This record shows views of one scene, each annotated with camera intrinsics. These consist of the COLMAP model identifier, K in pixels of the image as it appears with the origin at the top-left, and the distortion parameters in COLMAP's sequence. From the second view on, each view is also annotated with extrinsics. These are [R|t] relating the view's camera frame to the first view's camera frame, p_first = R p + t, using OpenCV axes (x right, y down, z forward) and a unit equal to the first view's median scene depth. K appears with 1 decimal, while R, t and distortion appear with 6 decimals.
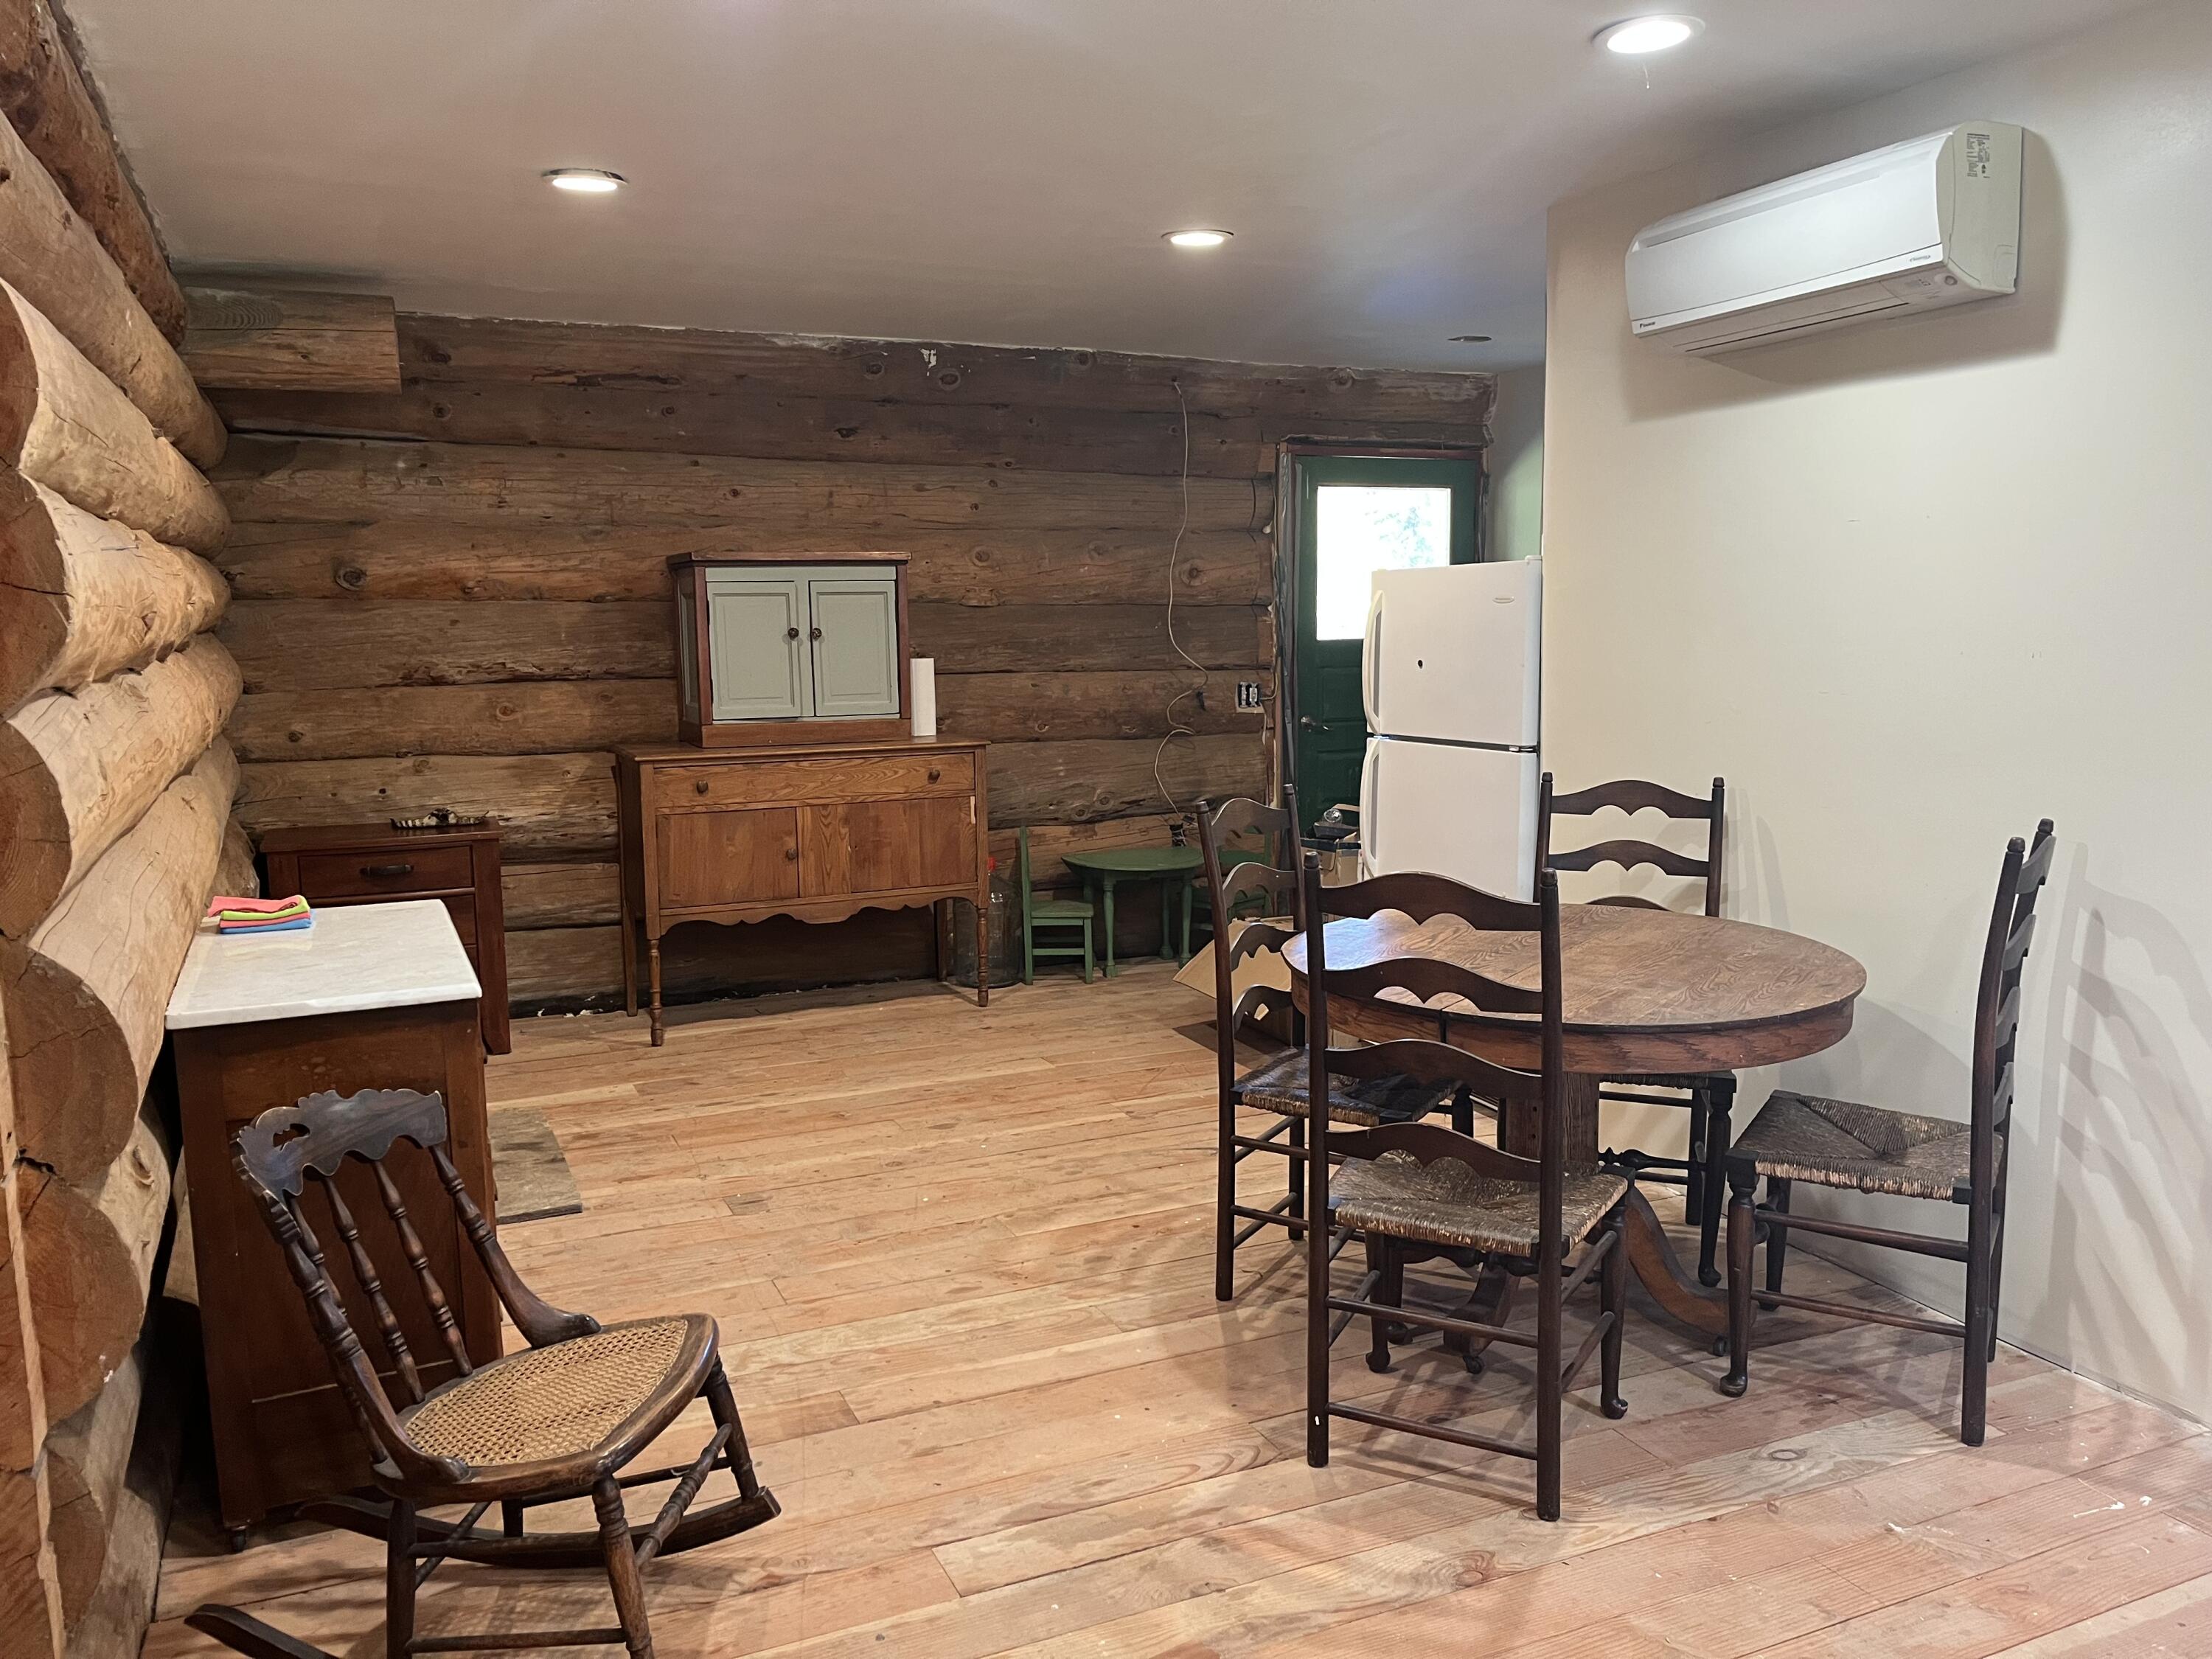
lens RADIAL K [[1664.2, 0, 1101.6], [0, 1664.2, 830.2], [0, 0, 1]] dist [0.072453, -0.098769]
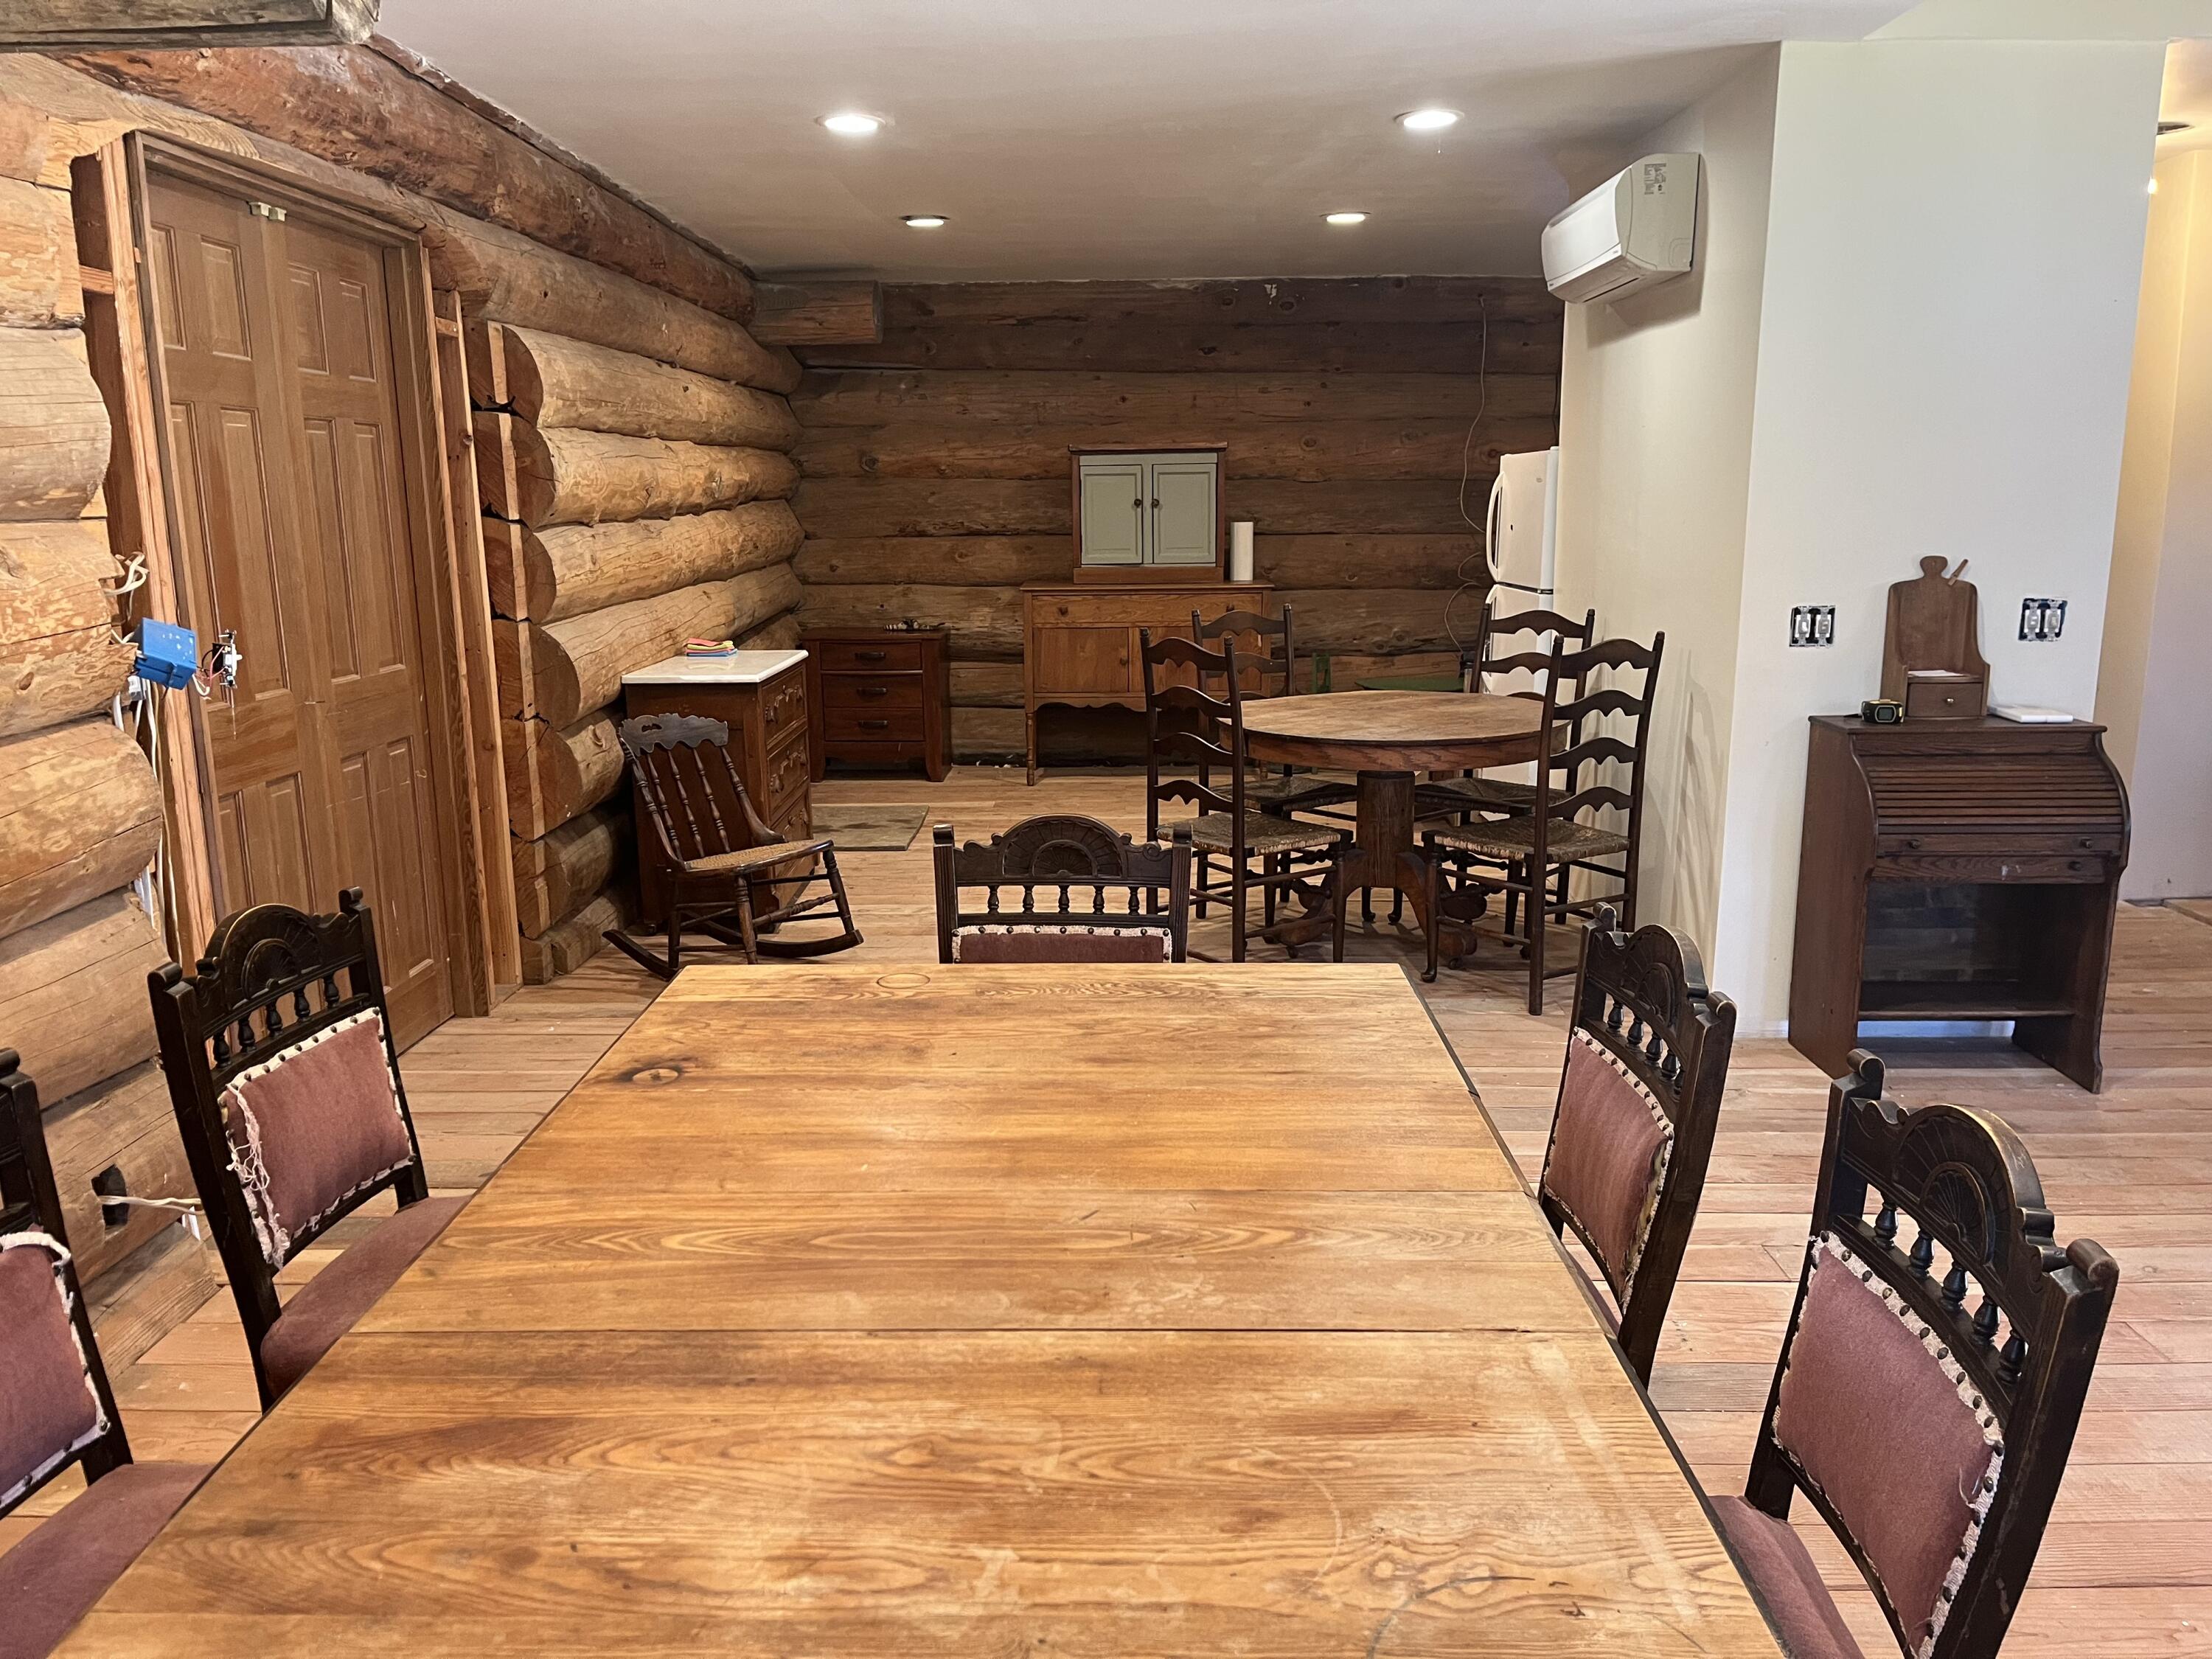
lens RADIAL K [[1664.2, 0, 1109.0], [0, 1664.2, 839.0], [0, 0, 1]] dist [0.072453, -0.098769]
pose [[0.911373, 0.088863, -0.401874, 0.379811], [-0.056415, 0.994169, 0.091893, 0.035408], [0.407696, -0.061077, 0.911073, -0.302851]]
